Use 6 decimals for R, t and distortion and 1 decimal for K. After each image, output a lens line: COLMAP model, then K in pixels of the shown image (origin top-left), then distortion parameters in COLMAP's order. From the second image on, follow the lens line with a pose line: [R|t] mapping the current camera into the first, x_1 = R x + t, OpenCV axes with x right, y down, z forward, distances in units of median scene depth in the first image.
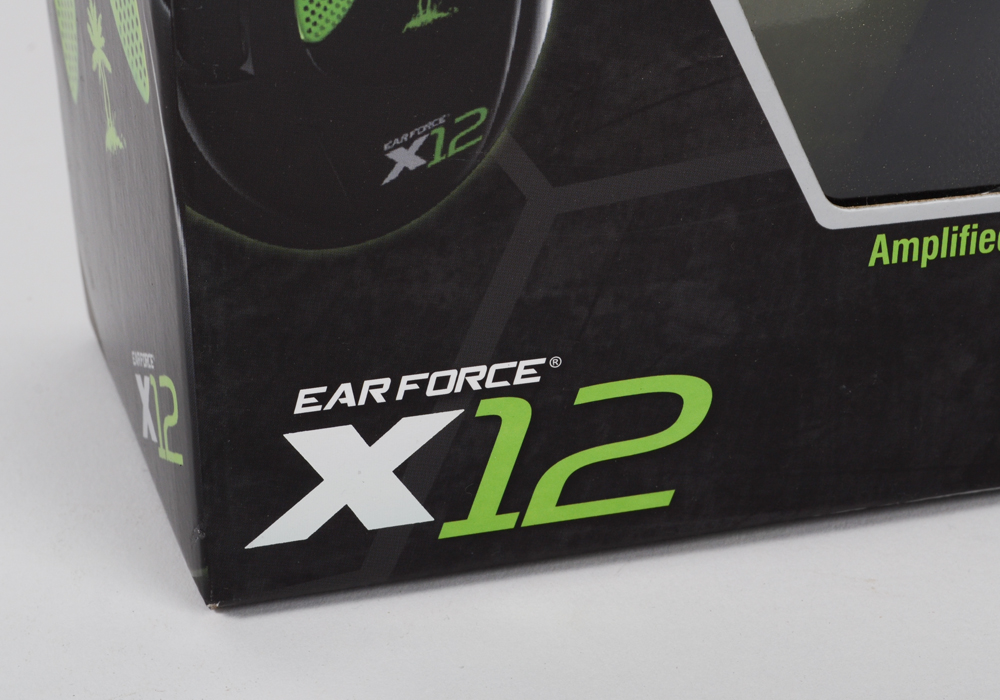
lens RADIAL K [[2742.0, 0, 497.3], [0, 2742.0, 351.4], [0, 0, 1]] dist [0.048915, 0.000000]
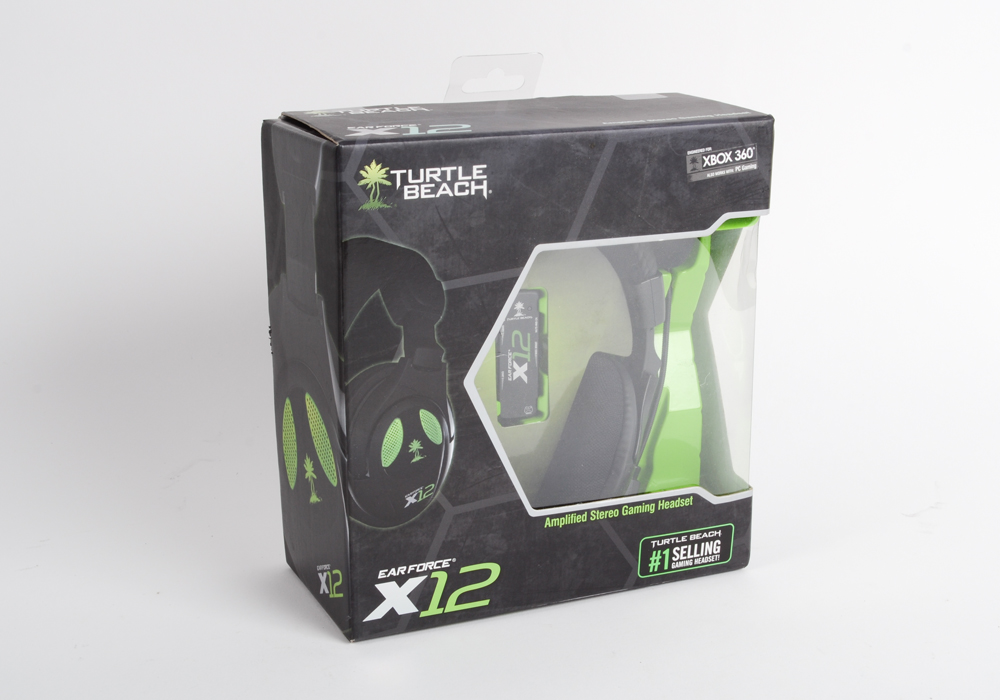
lens RADIAL K [[1524.9, 0, 495.0], [0, 1524.9, 352.8], [0, 0, 1]] dist [-0.003433, 0.000000]
pose [[0.990163, -0.027744, 0.137138, -0.176258], [0.052427, 0.982303, -0.179814, 0.092210], [-0.129722, 0.185235, 0.974095, -0.855061]]
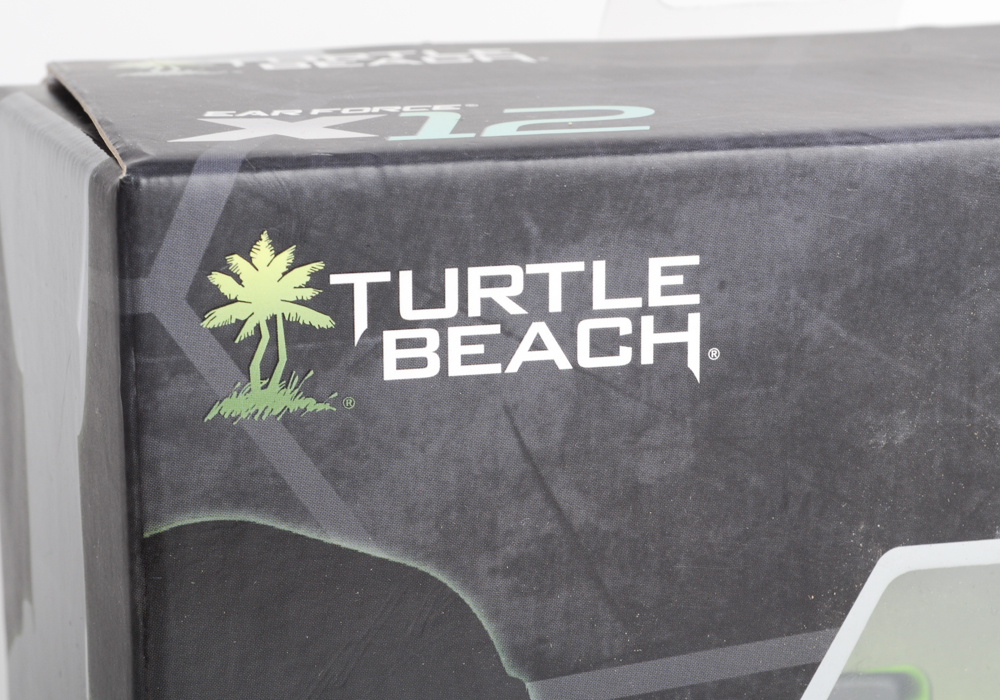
lens RADIAL K [[2742.0, 0, 500.7], [0, 2742.0, 347.2], [0, 0, 1]] dist [0.048915, 0.000000]
pose [[0.999981, 0.001894, 0.005855, -0.008649], [-0.000362, 0.967922, -0.251249, -0.191345], [-0.006143, 0.251242, 0.967905, -0.010829]]
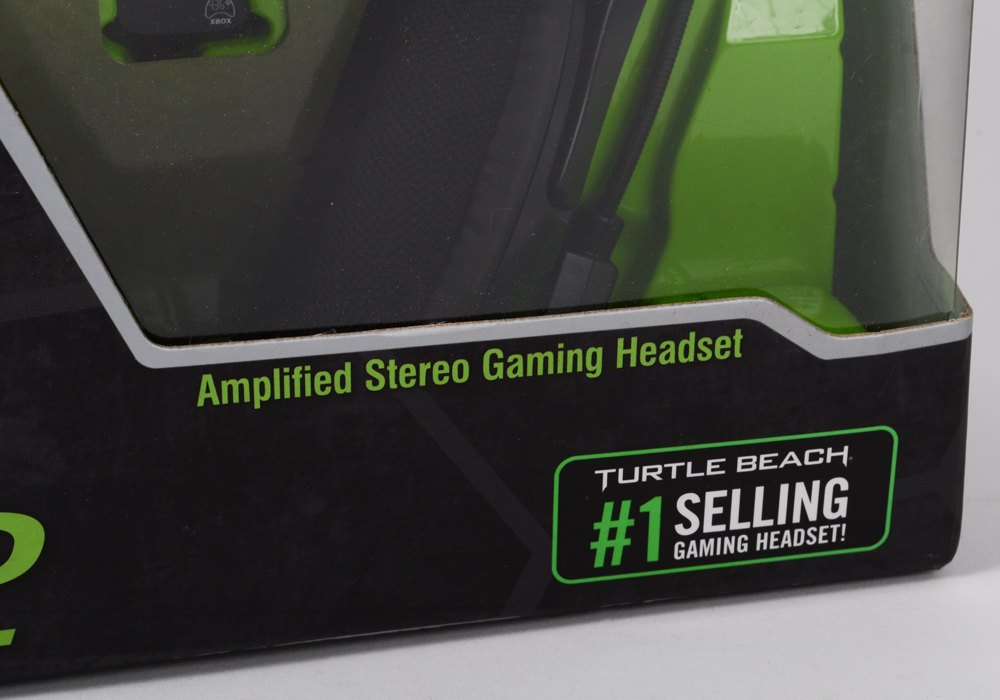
lens RADIAL K [[2742.0, 0, 497.9], [0, 2742.0, 347.4], [0, 0, 1]] dist [0.048915, 0.000000]
pose [[0.999438, 0.018460, -0.027980, 0.274563], [-0.019804, 0.998625, -0.048532, -0.006434], [0.027045, 0.049059, 0.998430, 0.013151]]
